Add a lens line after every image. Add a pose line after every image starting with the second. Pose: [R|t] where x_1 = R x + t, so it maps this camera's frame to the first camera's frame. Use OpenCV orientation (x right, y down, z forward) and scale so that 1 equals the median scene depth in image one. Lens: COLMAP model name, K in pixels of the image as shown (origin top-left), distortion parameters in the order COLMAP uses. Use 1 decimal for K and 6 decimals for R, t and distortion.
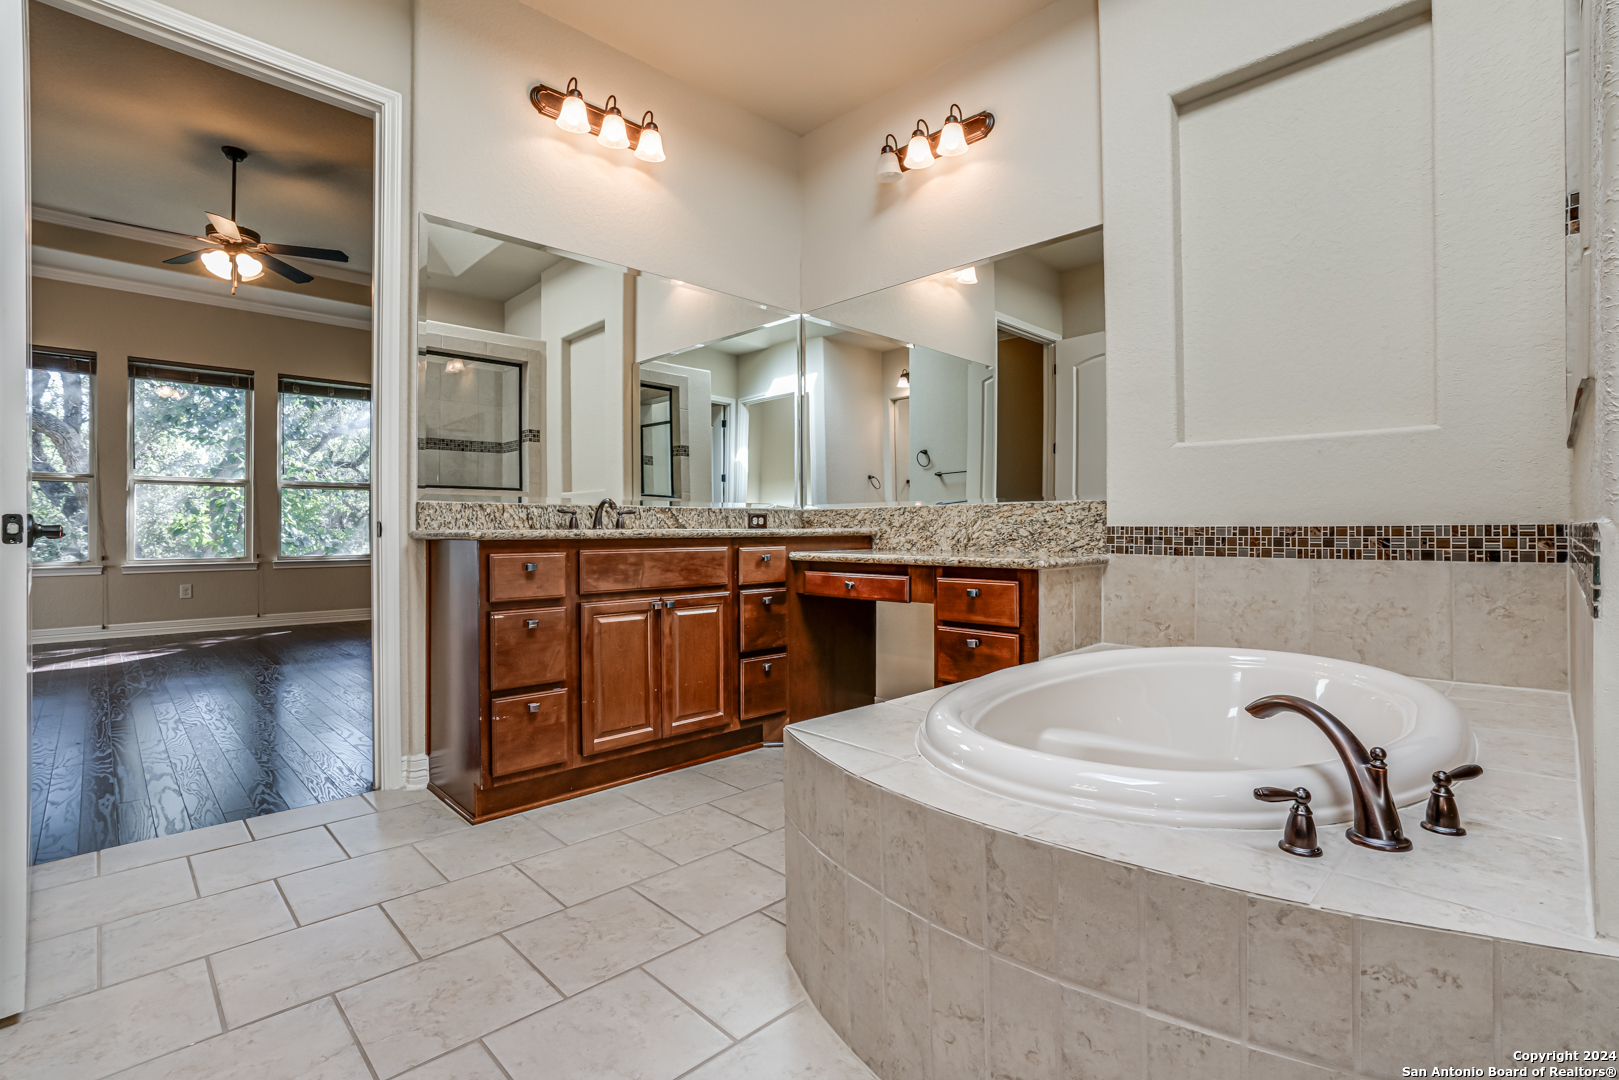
lens RADIAL K [[708.5, 0, 815.8], [0, 708.5, 536.4], [0, 0, 1]] dist [-0.003302, 0.001360]
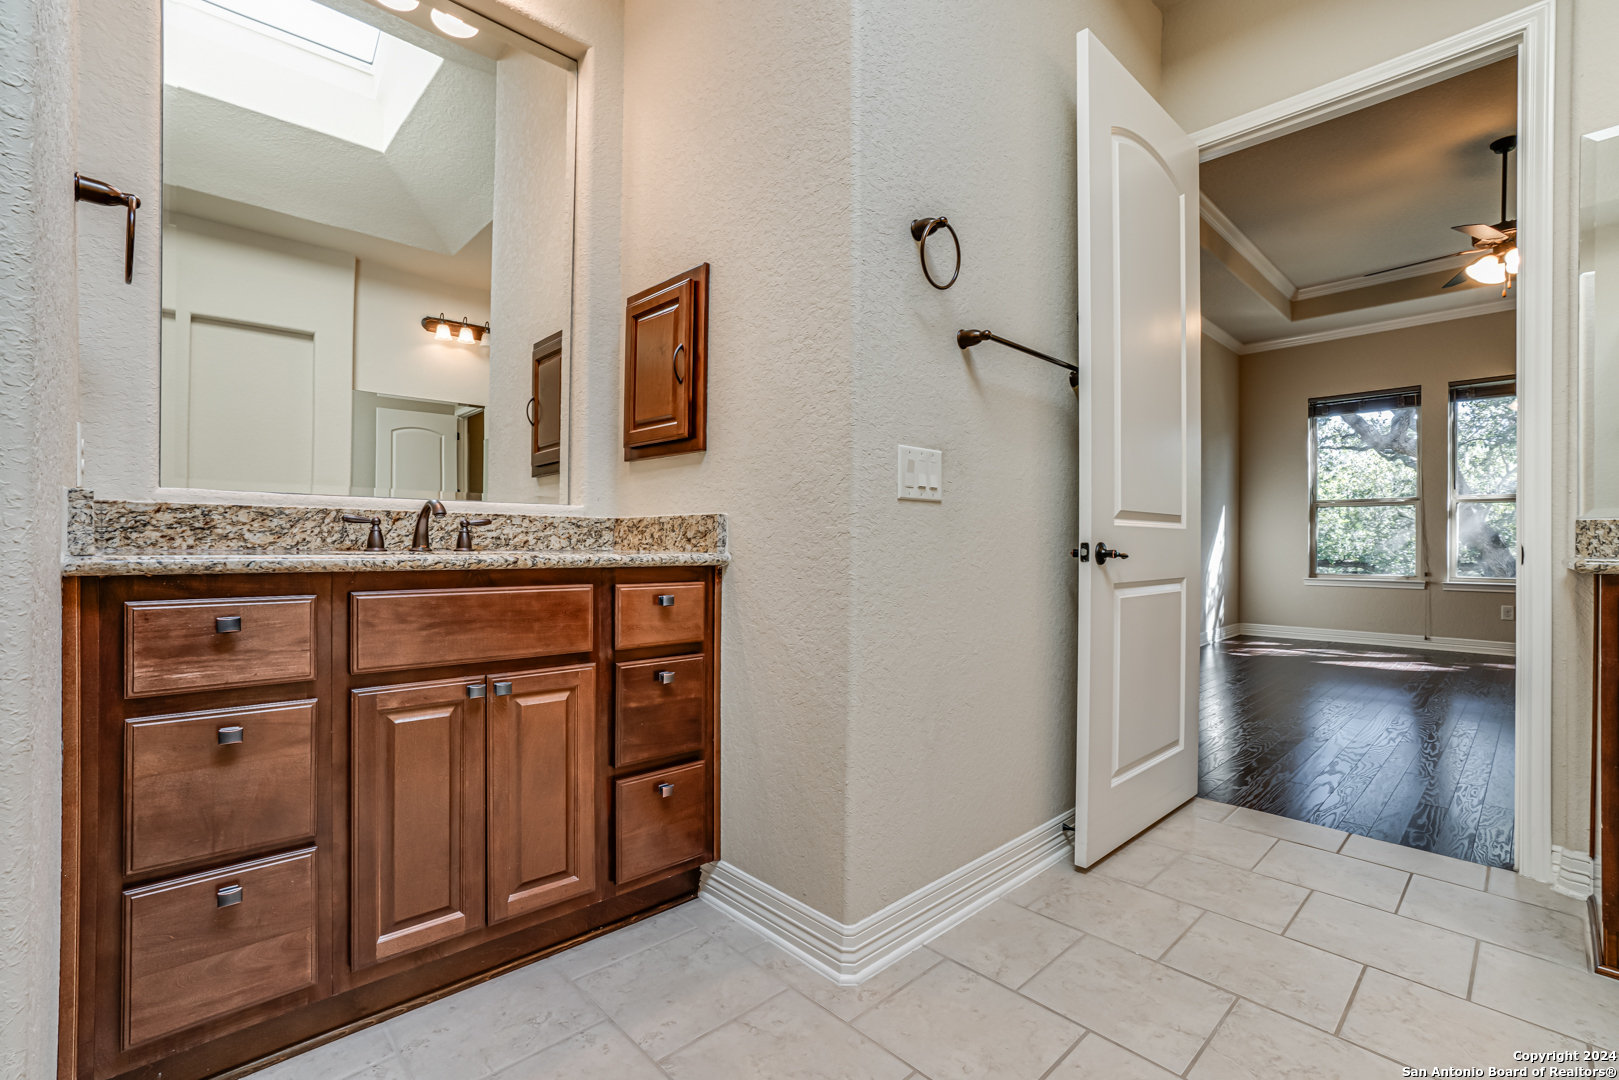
lens RADIAL K [[708.5, 0, 815.7], [0, 708.5, 538.6], [0, 0, 1]] dist [-0.003302, 0.001360]
pose [[0.030510, -0.004793, -0.999523, 0.148234], [-0.018021, 0.999823, -0.005345, -0.004802], [0.999372, 0.018175, 0.030418, 0.144060]]
